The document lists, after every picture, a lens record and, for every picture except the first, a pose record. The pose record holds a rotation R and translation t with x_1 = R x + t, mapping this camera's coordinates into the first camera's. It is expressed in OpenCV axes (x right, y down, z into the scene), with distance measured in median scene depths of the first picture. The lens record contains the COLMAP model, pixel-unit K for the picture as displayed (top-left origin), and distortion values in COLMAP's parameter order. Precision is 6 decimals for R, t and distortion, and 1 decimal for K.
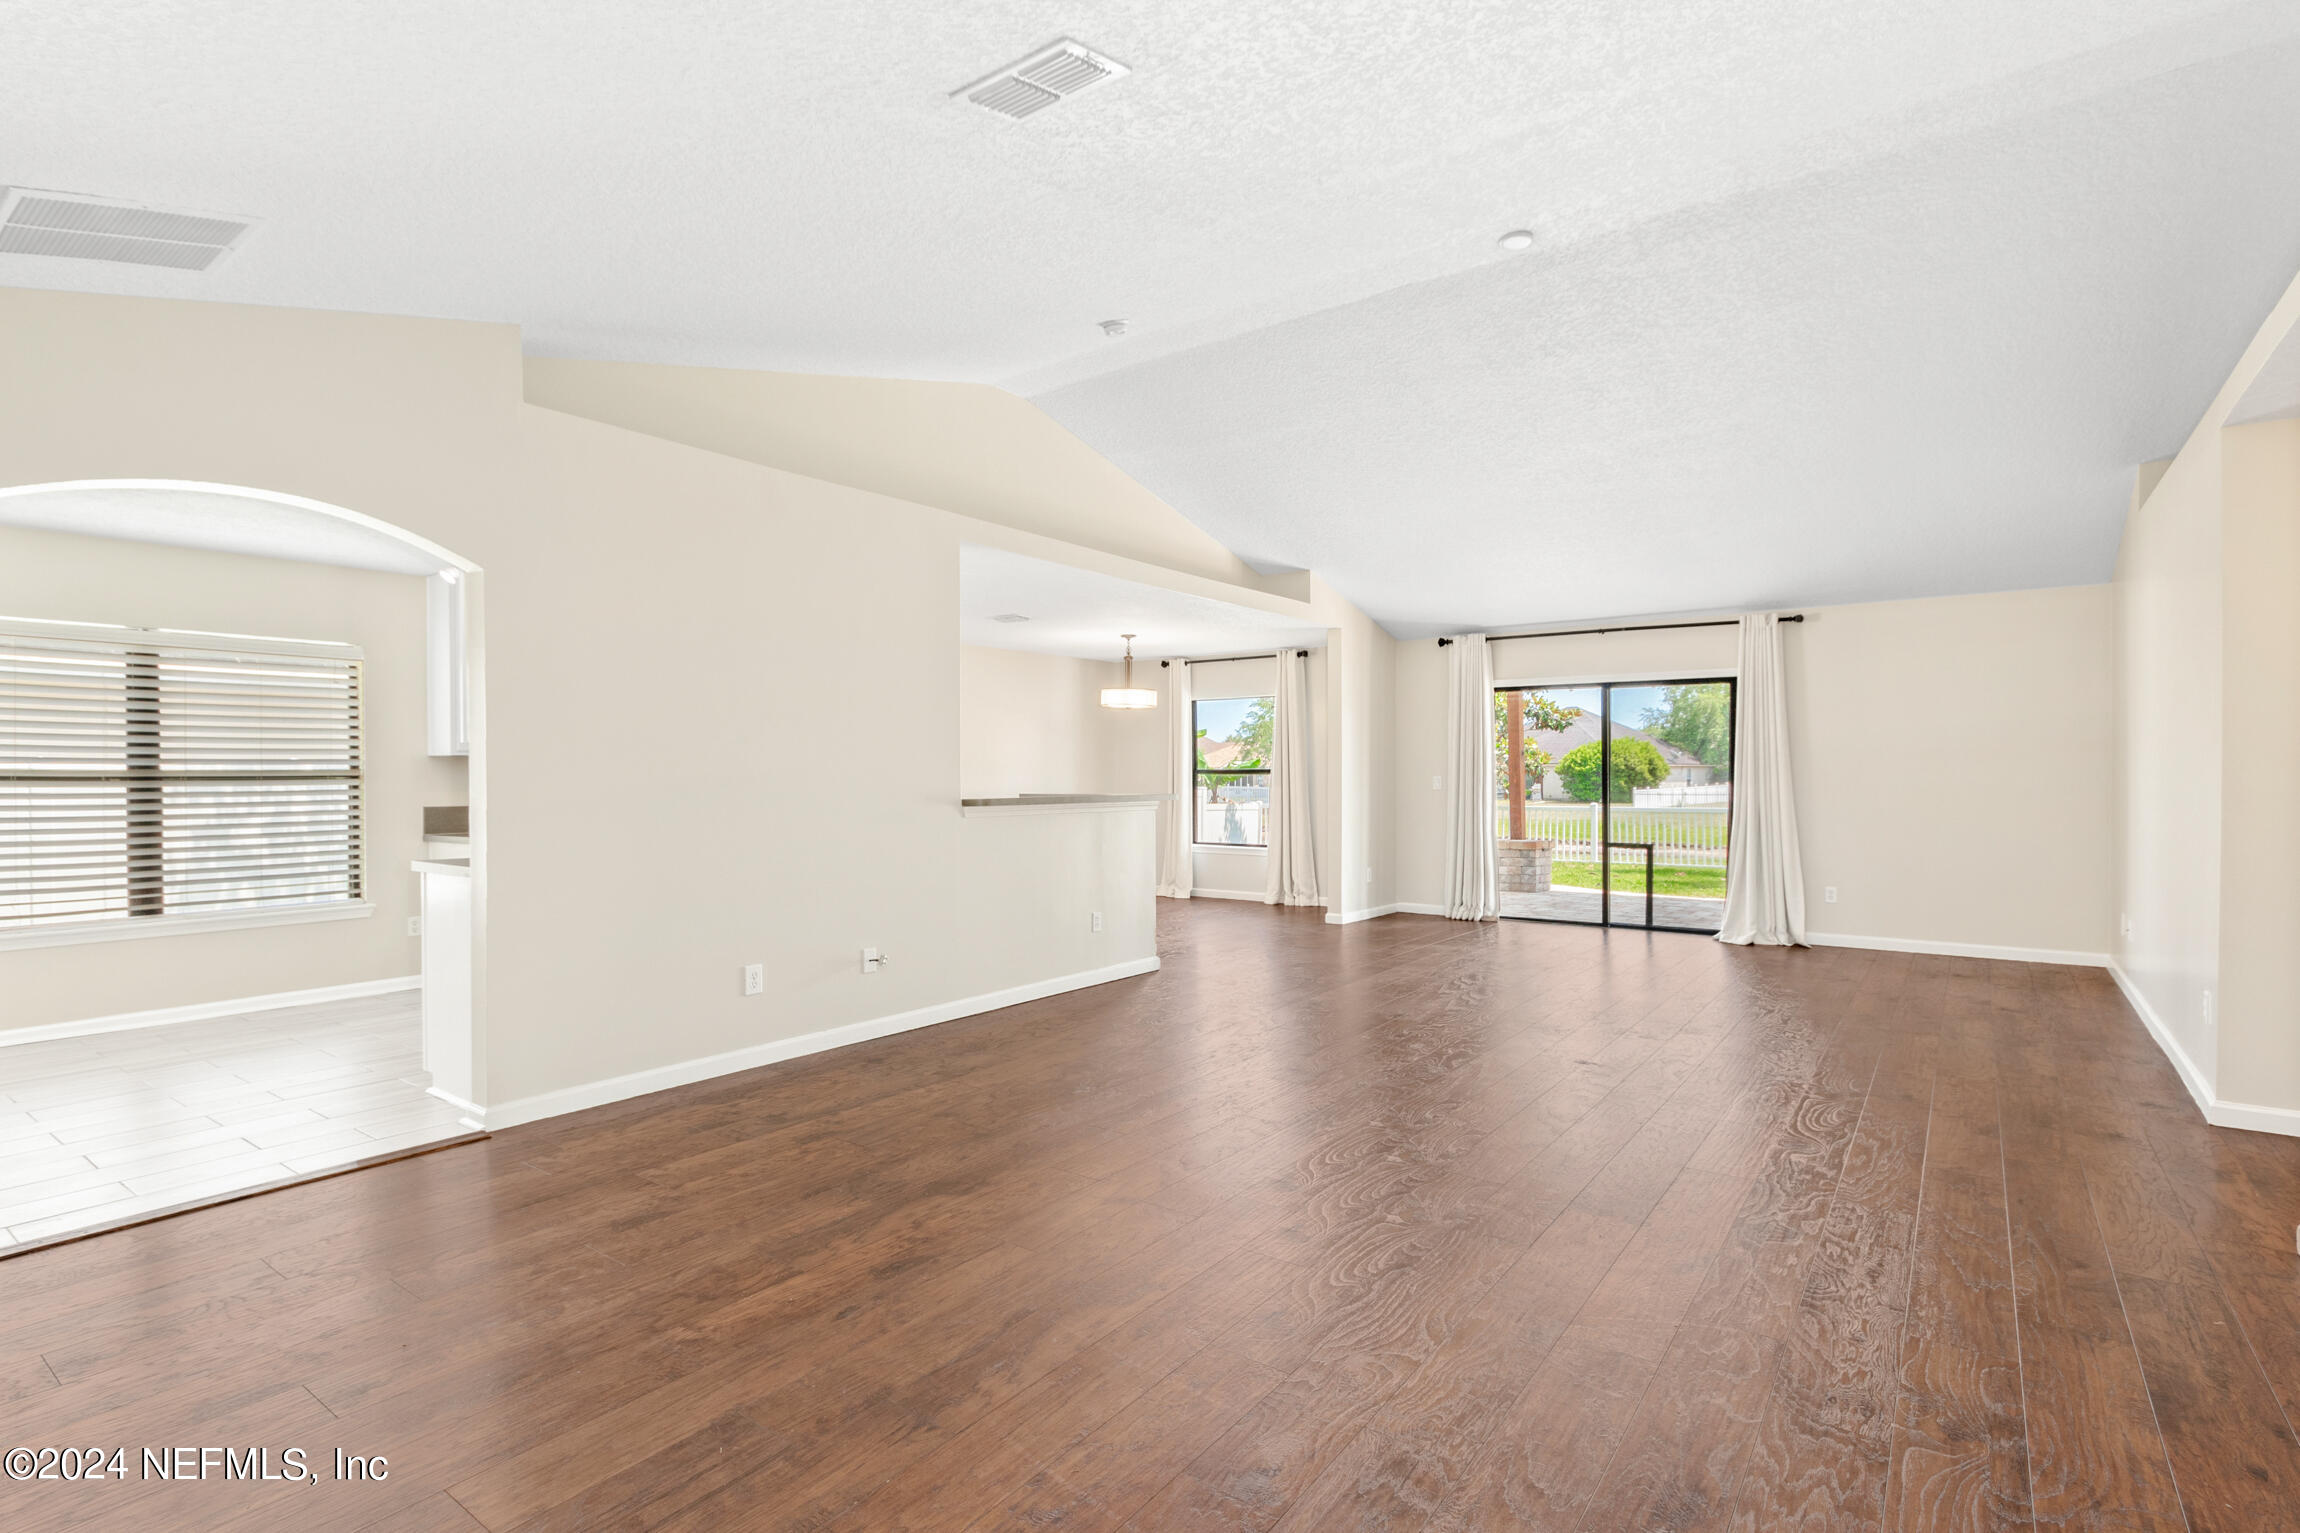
lens RADIAL K [[1085.4, 0, 1095.0], [0, 1085.4, 785.8], [0, 0, 1]] dist [0.006334, 0.001759]
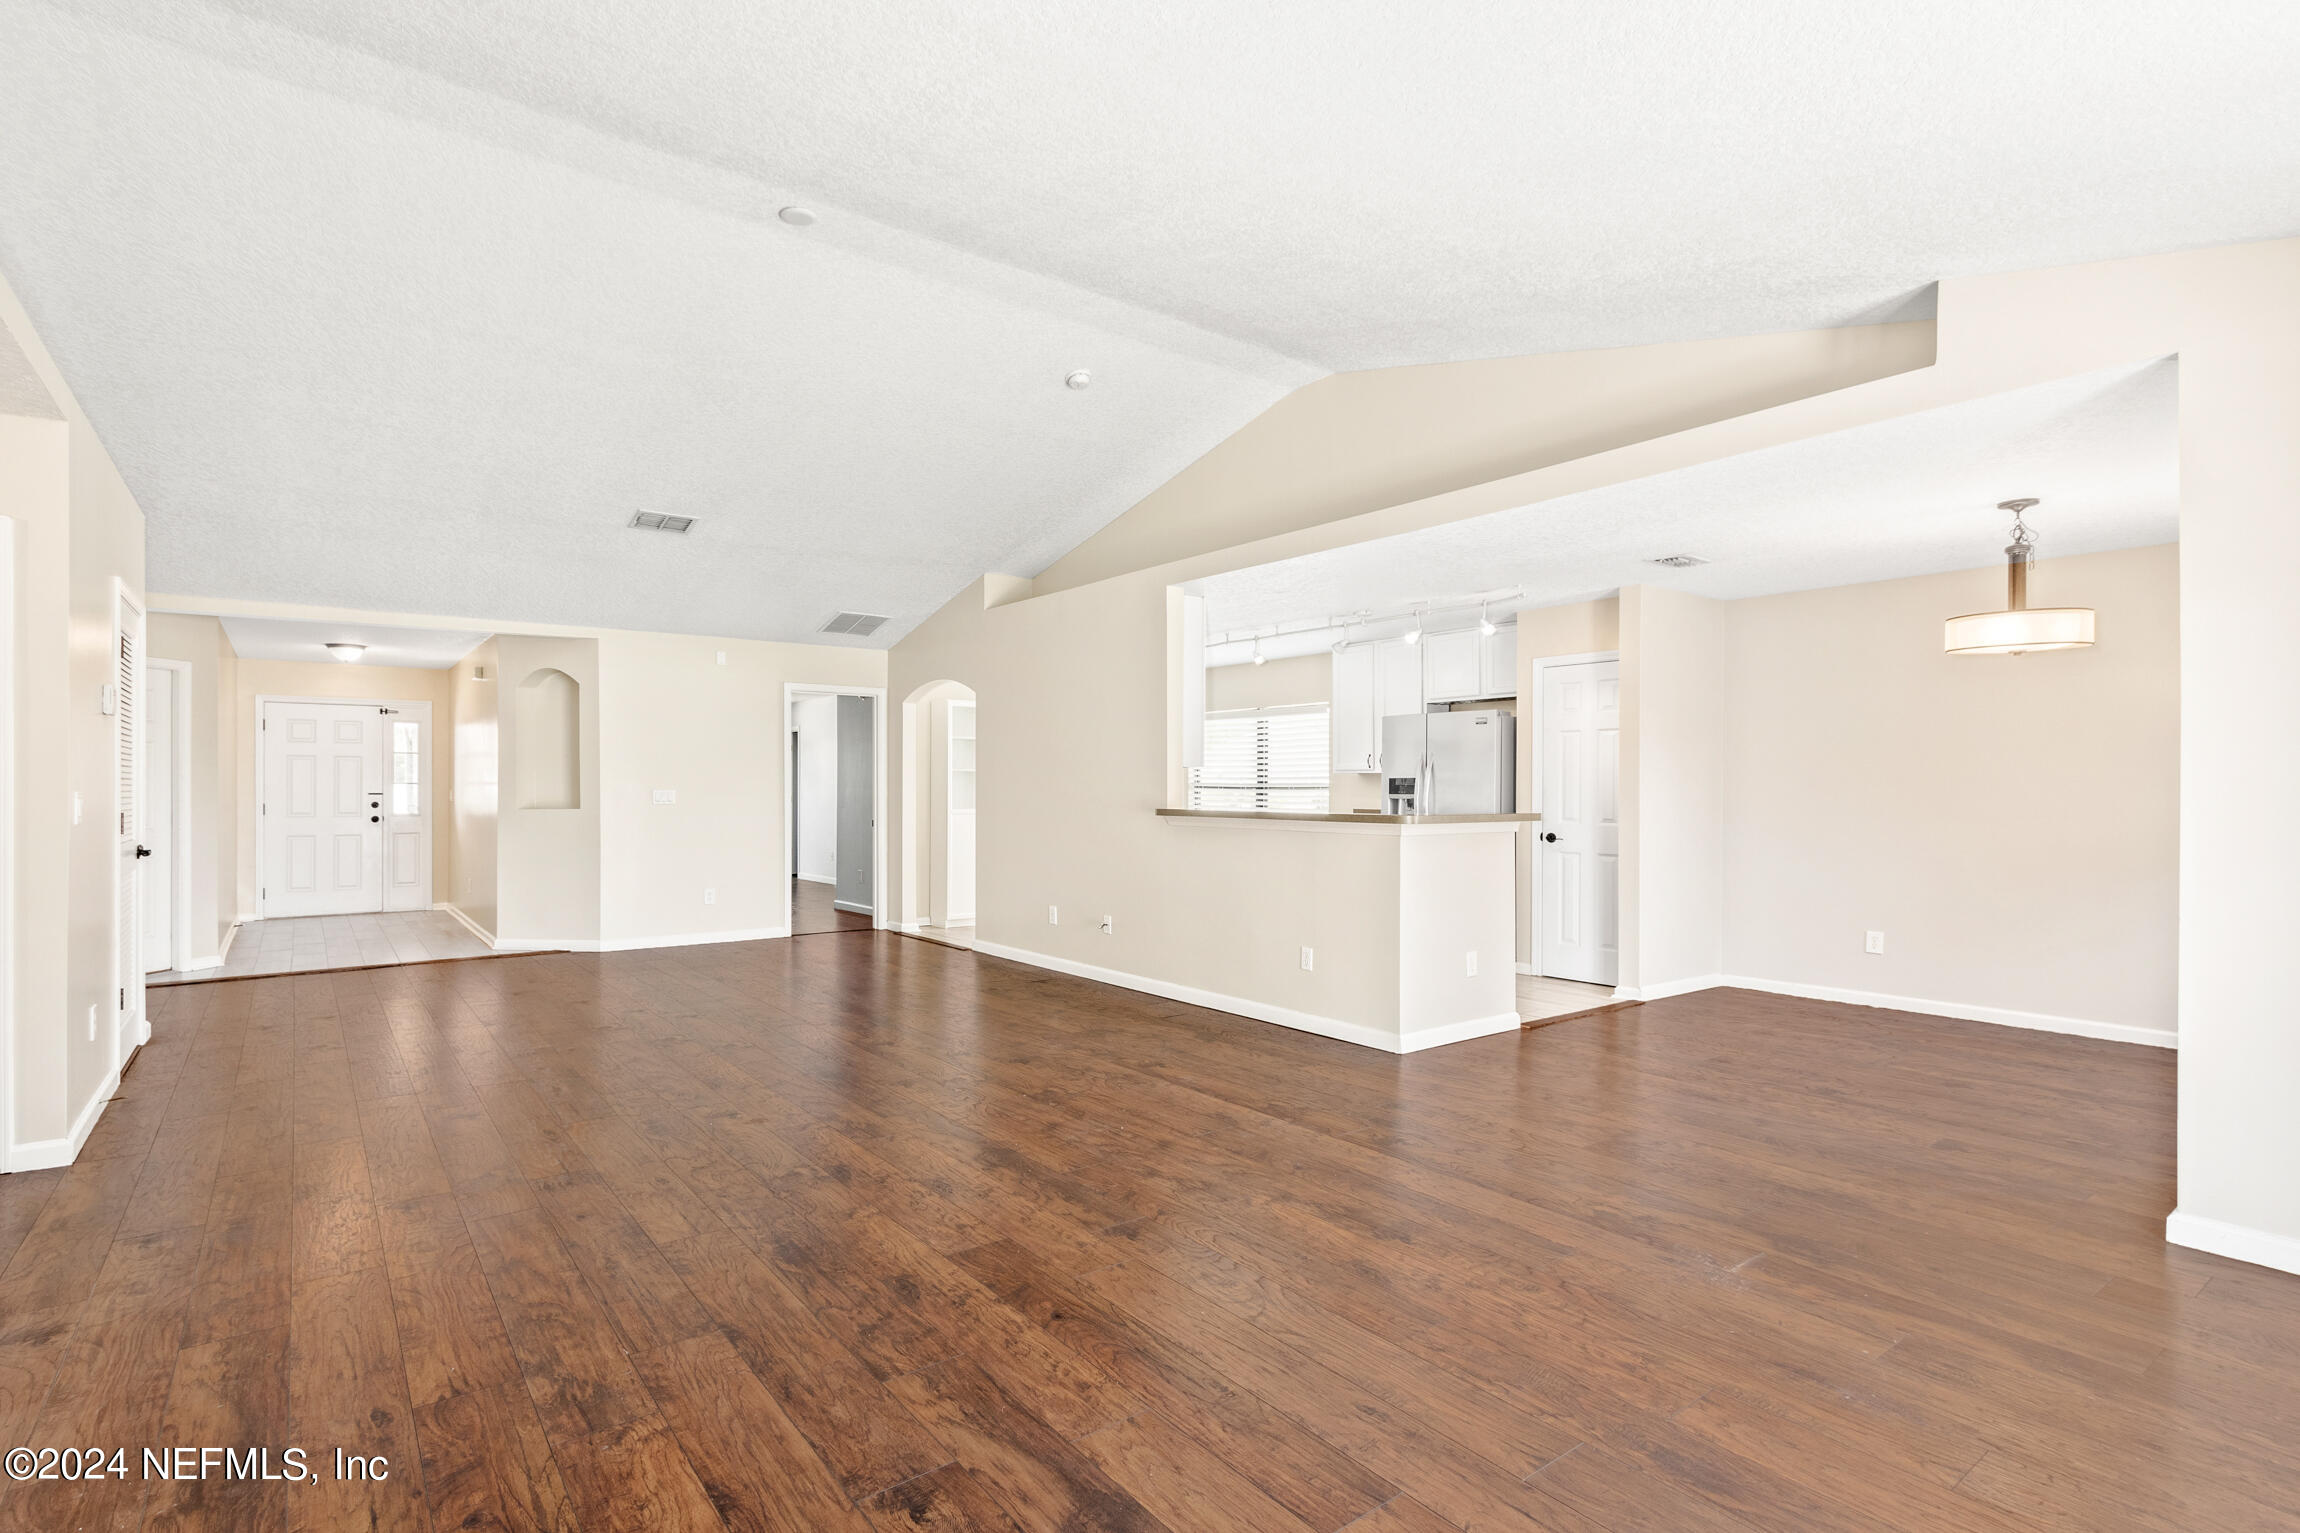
lens RADIAL K [[1085.4, 0, 1092.1], [0, 1085.4, 784.5], [0, 0, 1]] dist [0.006334, 0.001759]
pose [[-0.257330, -0.001021, -0.966323, 0.614657], [-0.010904, 0.999939, 0.001847, -0.009363], [0.966262, 0.011012, -0.257325, 0.738648]]
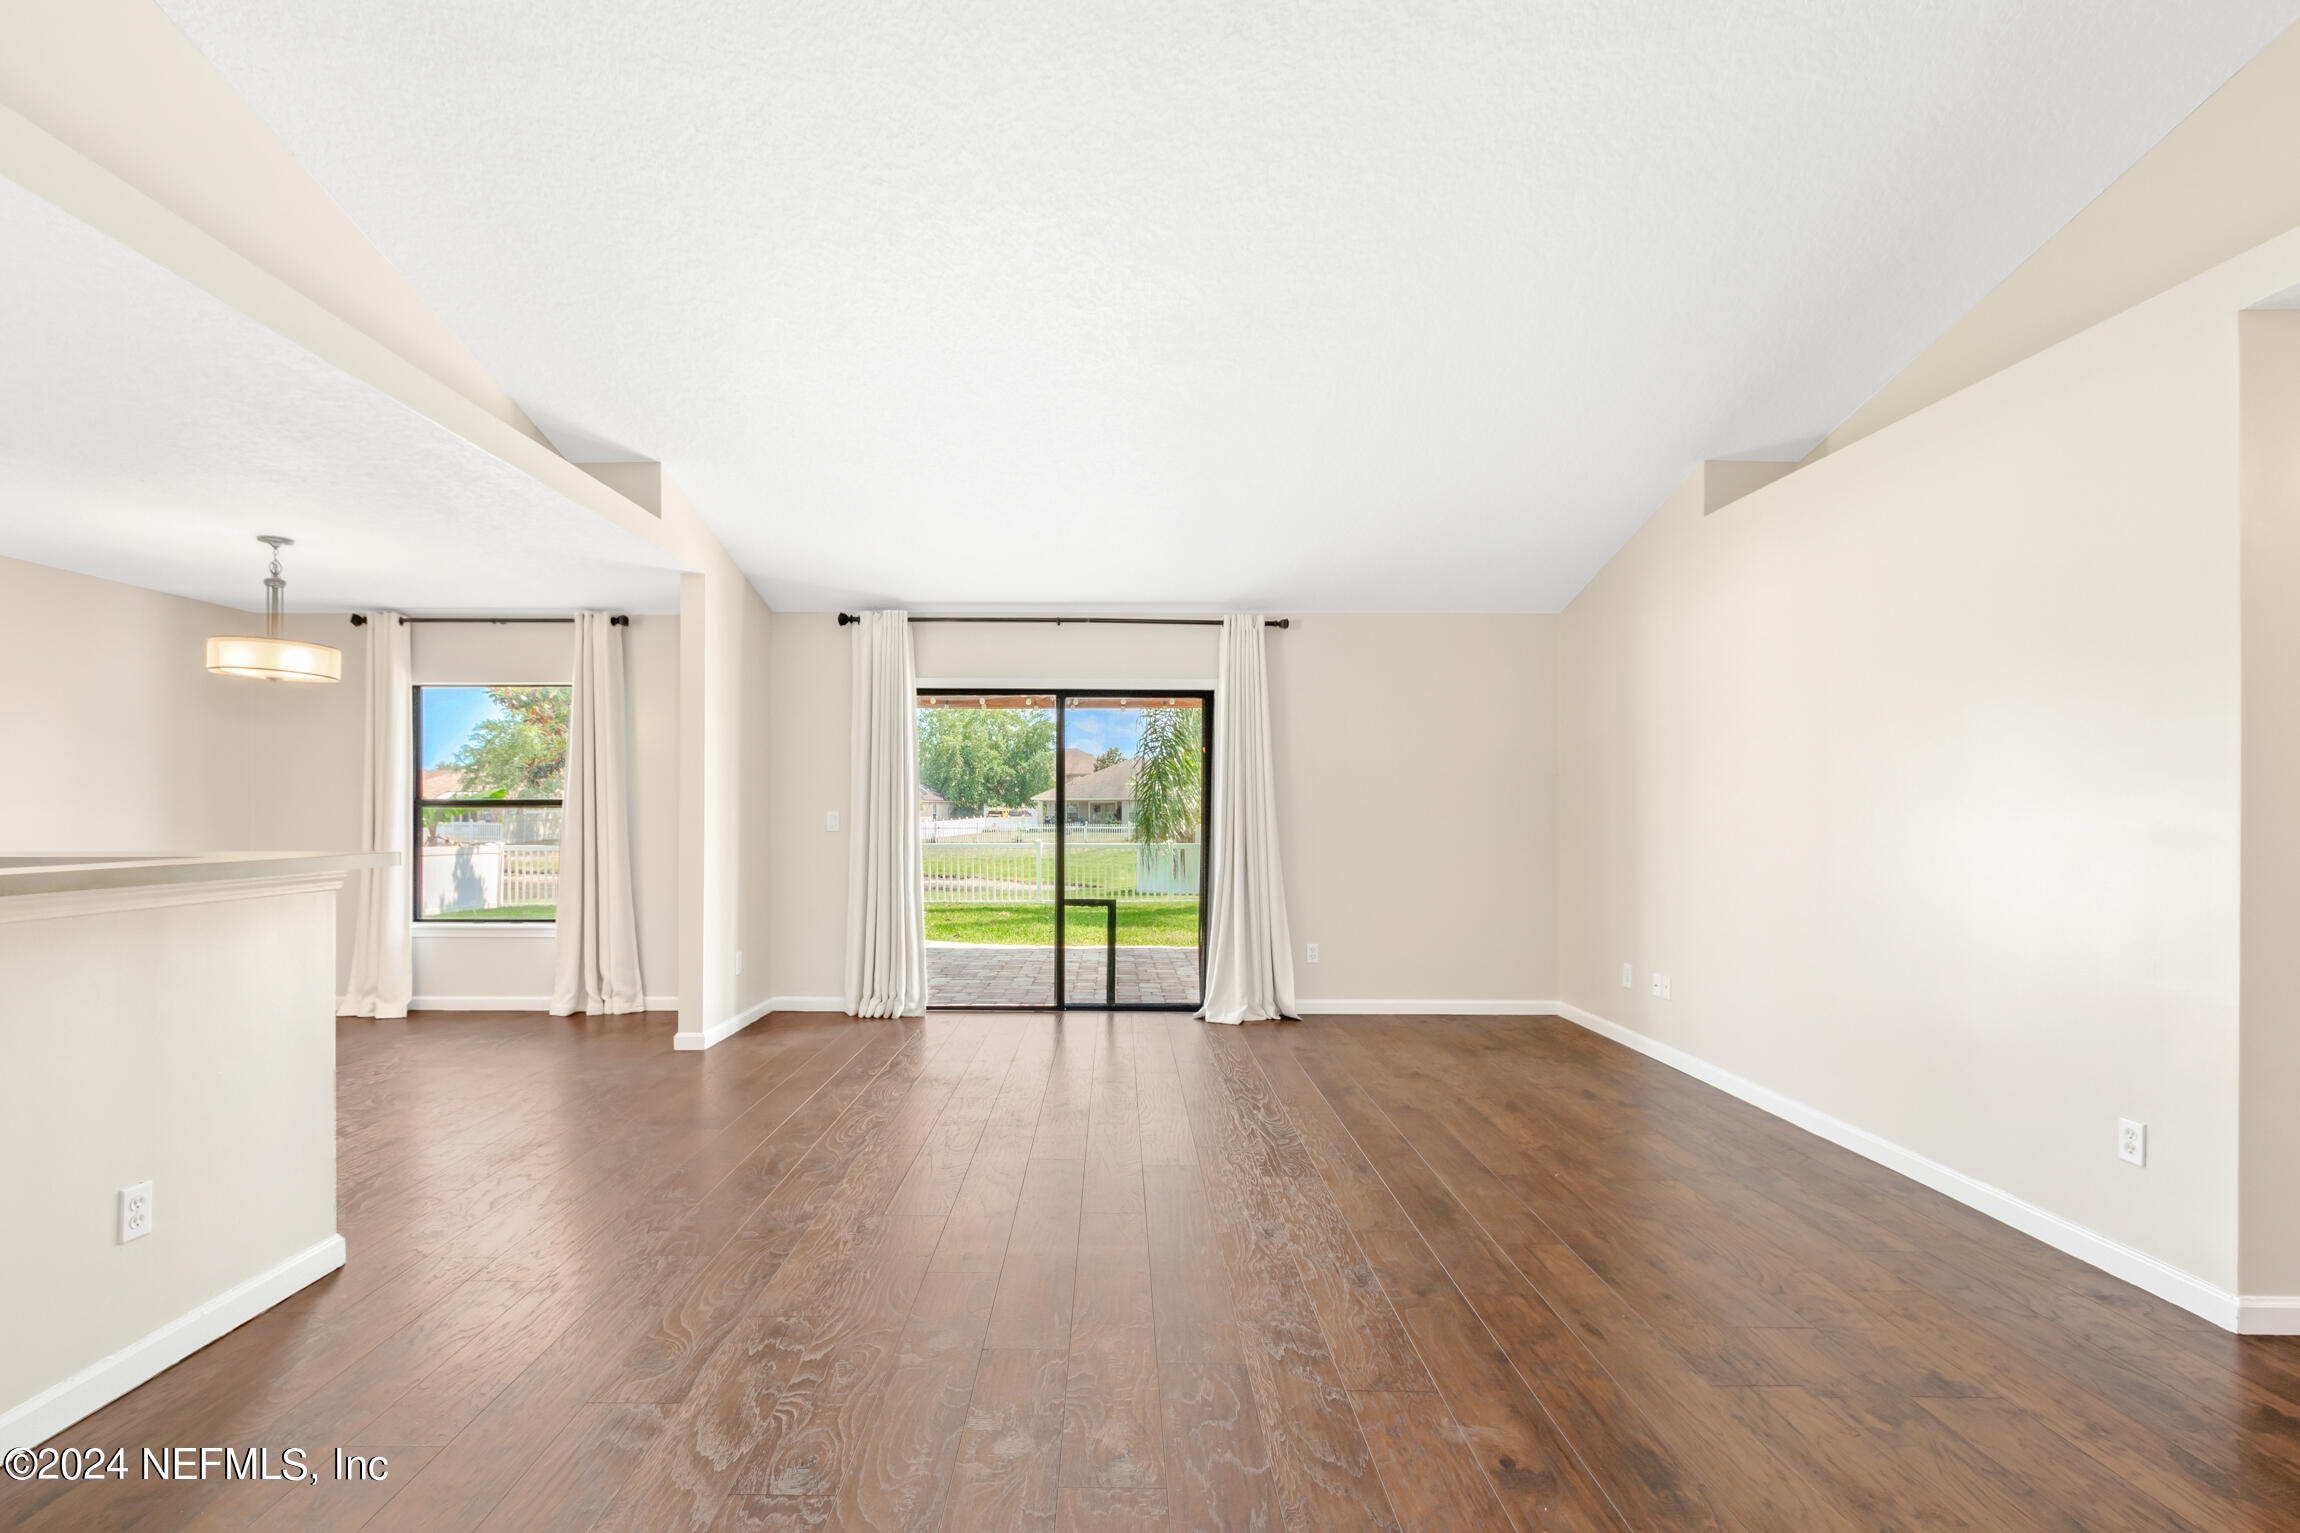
lens RADIAL K [[1085.4, 0, 1105.9], [0, 1085.4, 805.1], [0, 0, 1]] dist [0.006334, 0.001759]
pose [[0.783482, 0.005400, 0.621391, 0.019619], [0.003116, 0.999916, -0.012618, -0.004102], [-0.621406, 0.011823, 0.783399, 0.357771]]
